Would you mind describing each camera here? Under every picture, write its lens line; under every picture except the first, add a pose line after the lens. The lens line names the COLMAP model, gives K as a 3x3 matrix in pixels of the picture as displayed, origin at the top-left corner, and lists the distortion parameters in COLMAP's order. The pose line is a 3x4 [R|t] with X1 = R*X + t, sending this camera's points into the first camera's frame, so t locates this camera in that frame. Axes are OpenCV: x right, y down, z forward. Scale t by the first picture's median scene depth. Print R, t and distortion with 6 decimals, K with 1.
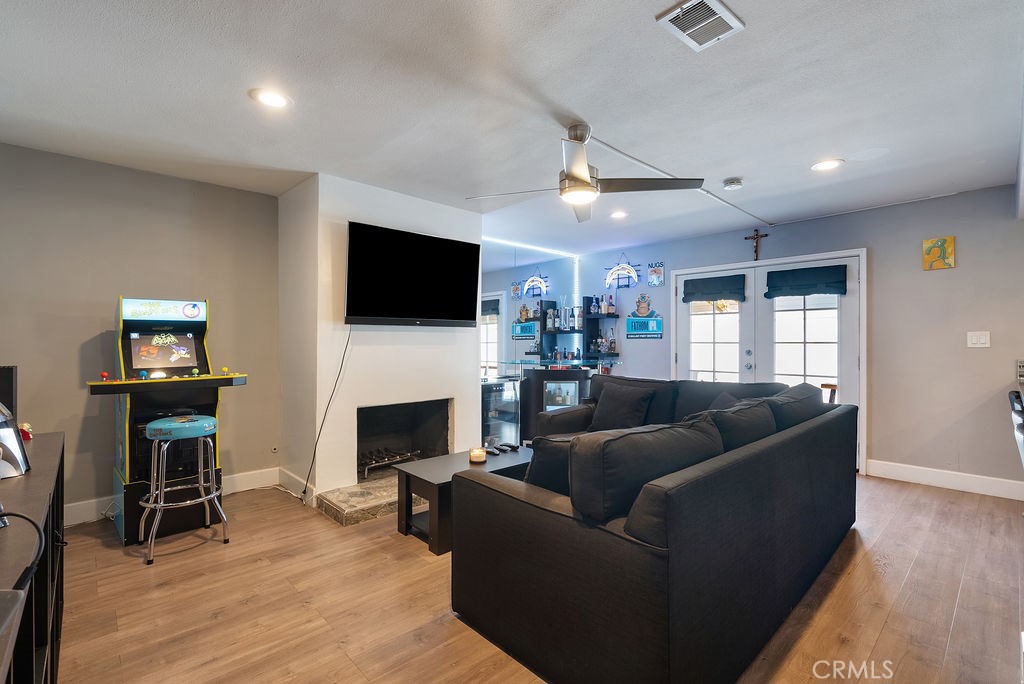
lens RADIAL K [[474.5, 0, 503.5], [0, 474.5, 343.0], [0, 0, 1]] dist [0.001145, 0.000241]
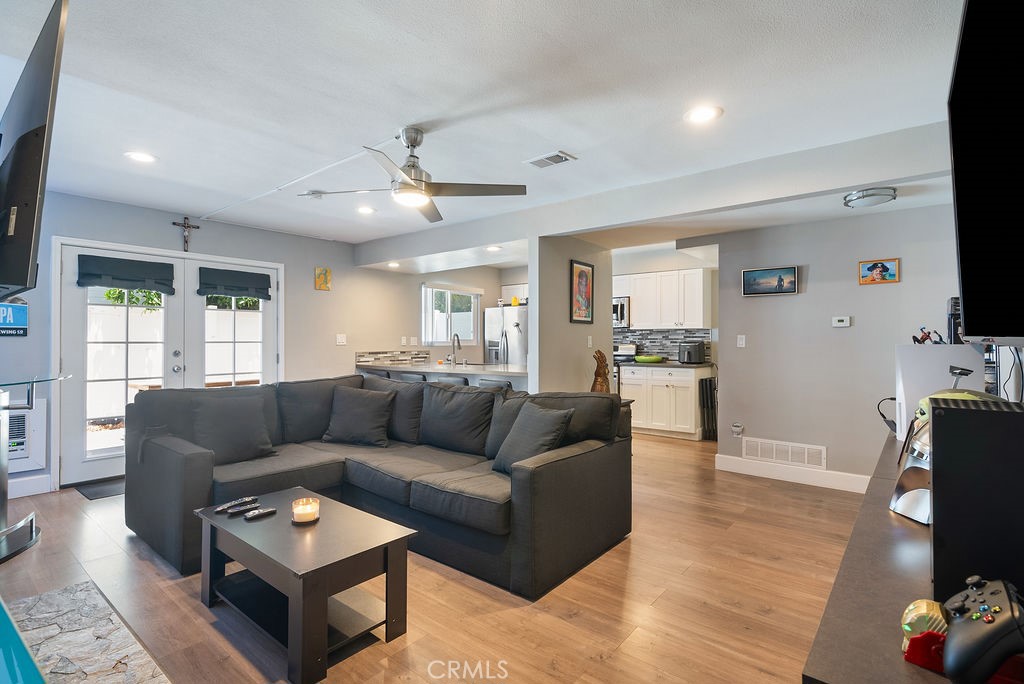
lens RADIAL K [[497.4, 0, 503.6], [0, 497.4, 339.9], [0, 0, 1]] dist [-0.000150, -0.000105]
pose [[-0.137968, 0.005250, 0.990423, -0.491022], [0.003437, 0.999982, -0.004821, 0.001683], [-0.990431, 0.002739, -0.137984, 0.529840]]
